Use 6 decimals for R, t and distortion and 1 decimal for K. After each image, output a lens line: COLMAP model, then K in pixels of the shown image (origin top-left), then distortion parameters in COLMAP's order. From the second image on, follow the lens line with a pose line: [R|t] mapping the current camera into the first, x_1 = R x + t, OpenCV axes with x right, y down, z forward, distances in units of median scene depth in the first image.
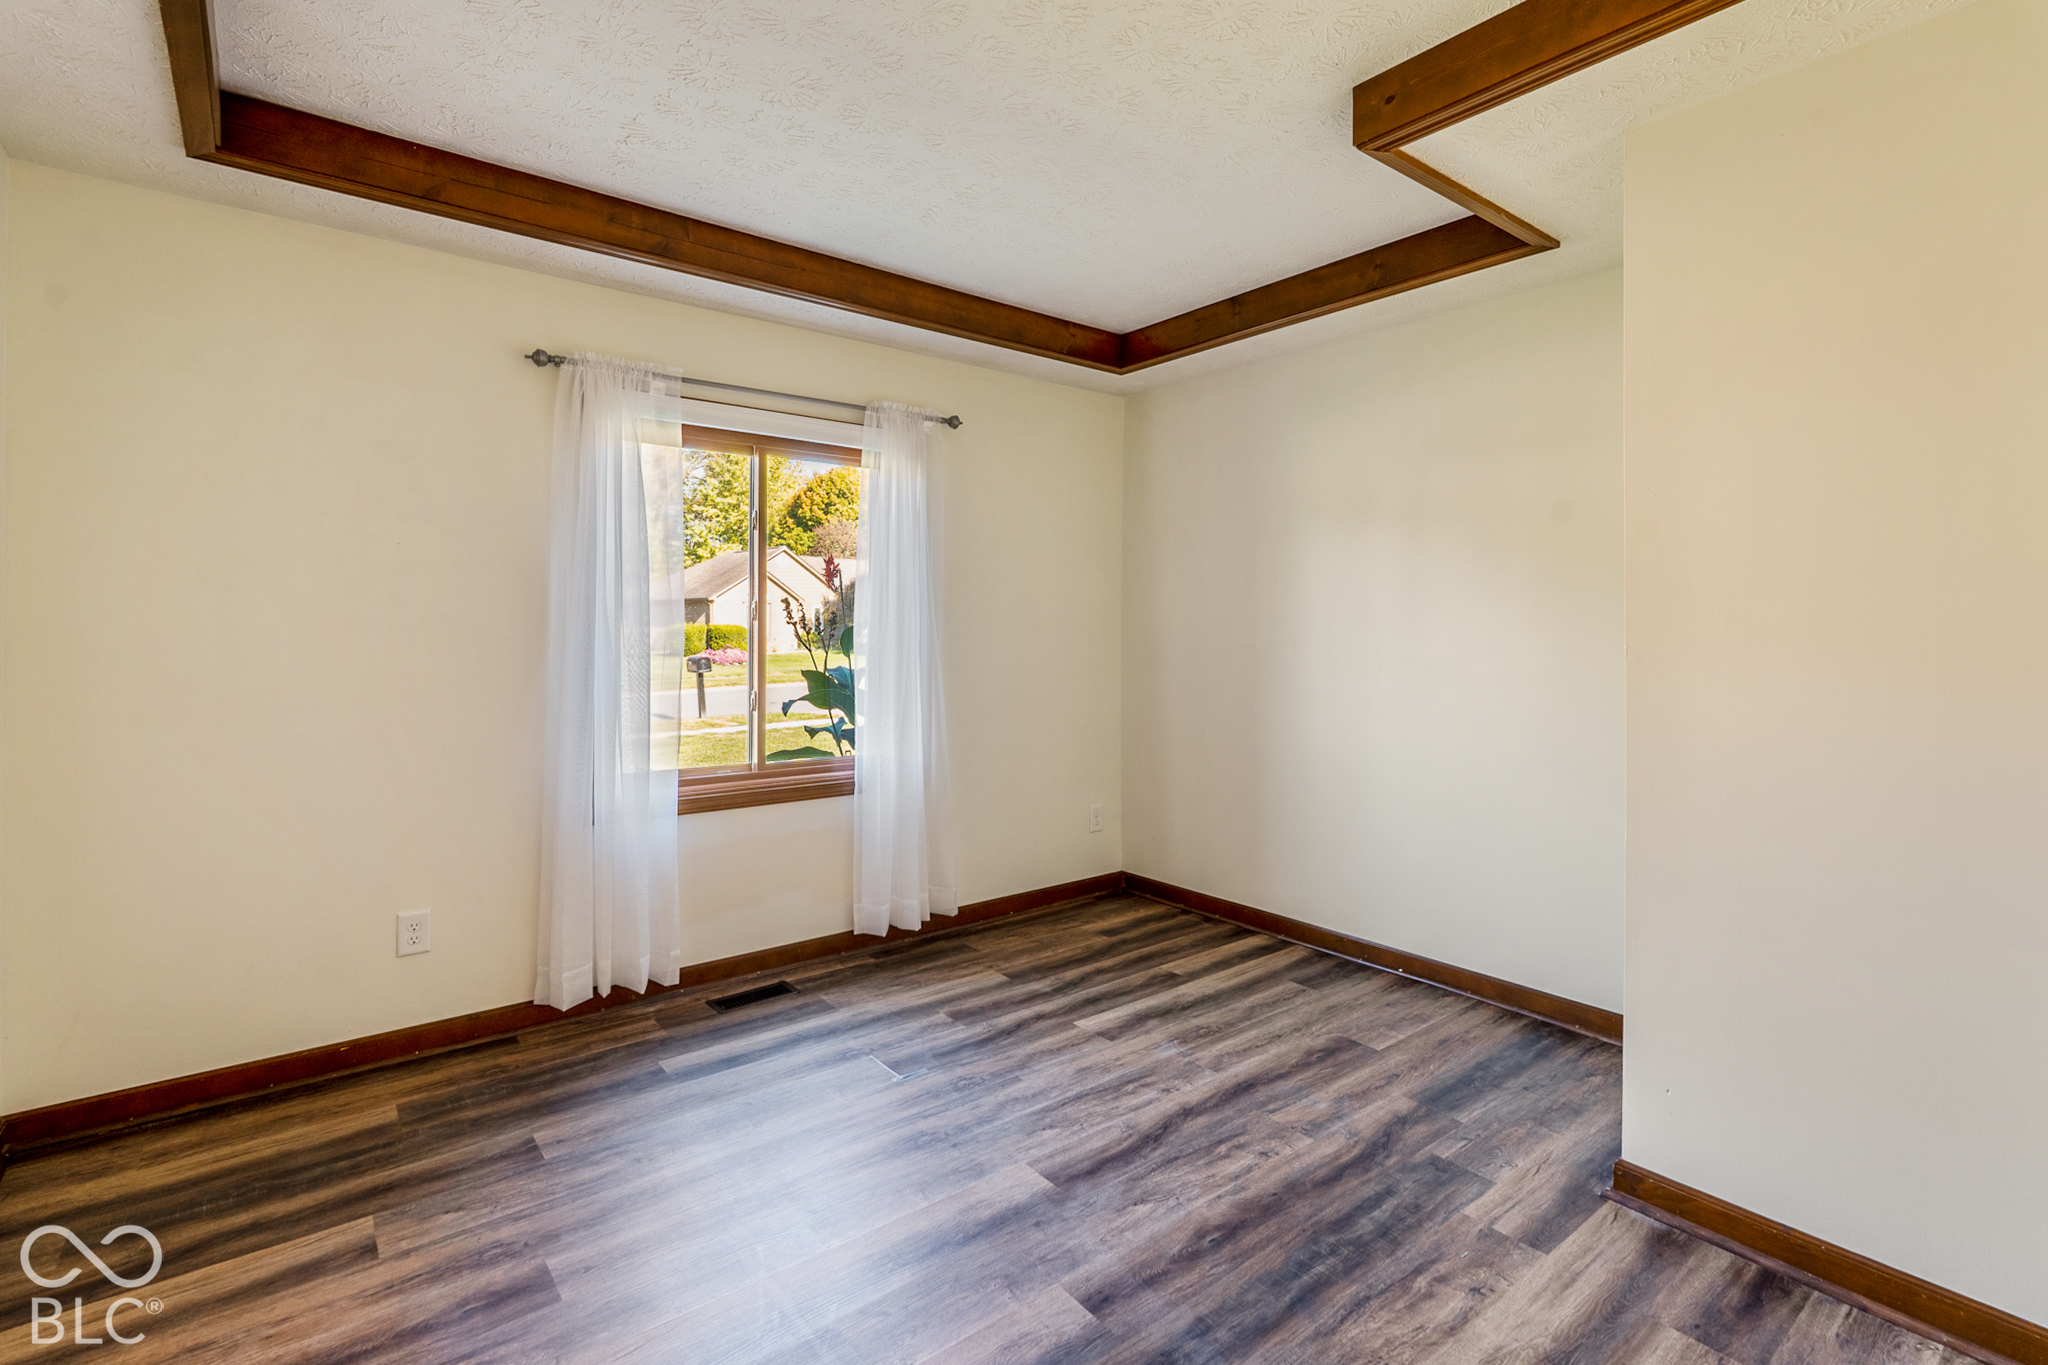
lens RADIAL K [[946.8, 0, 1022.3], [0, 946.8, 632.2], [0, 0, 1]] dist [-0.001236, -0.000379]
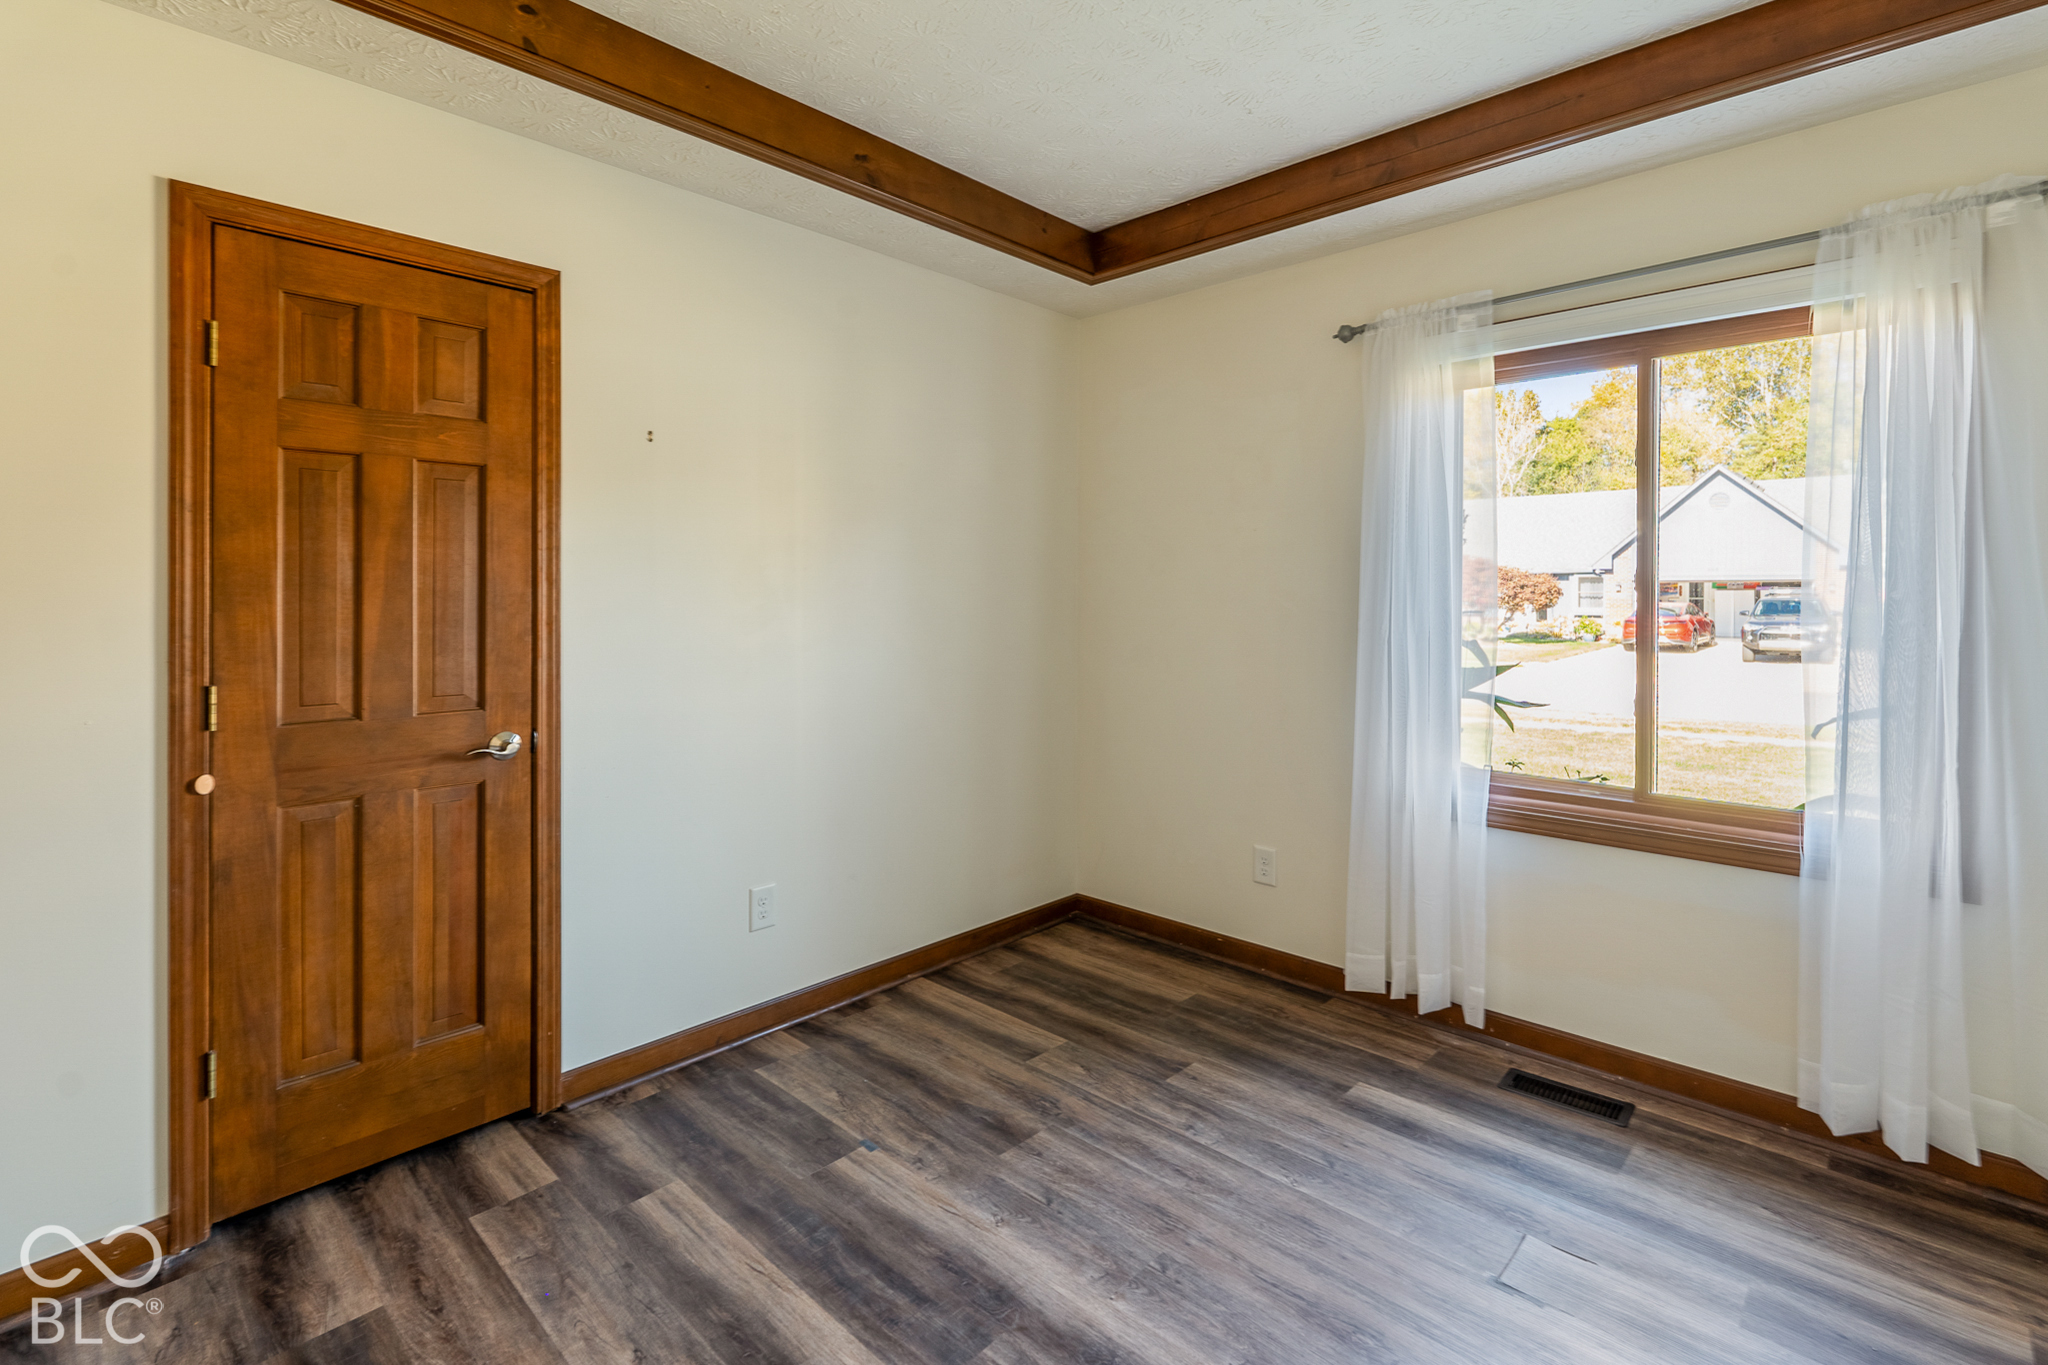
lens RADIAL K [[943.9, 0, 1022.7], [0, 943.9, 597.8], [0, 0, 1]] dist [0.000552, -0.000392]
pose [[0.139266, -0.002124, -0.990253, 0.426355], [-0.005539, 0.999980, -0.002923, -0.003440], [0.990240, 0.005892, 0.139251, 0.507870]]
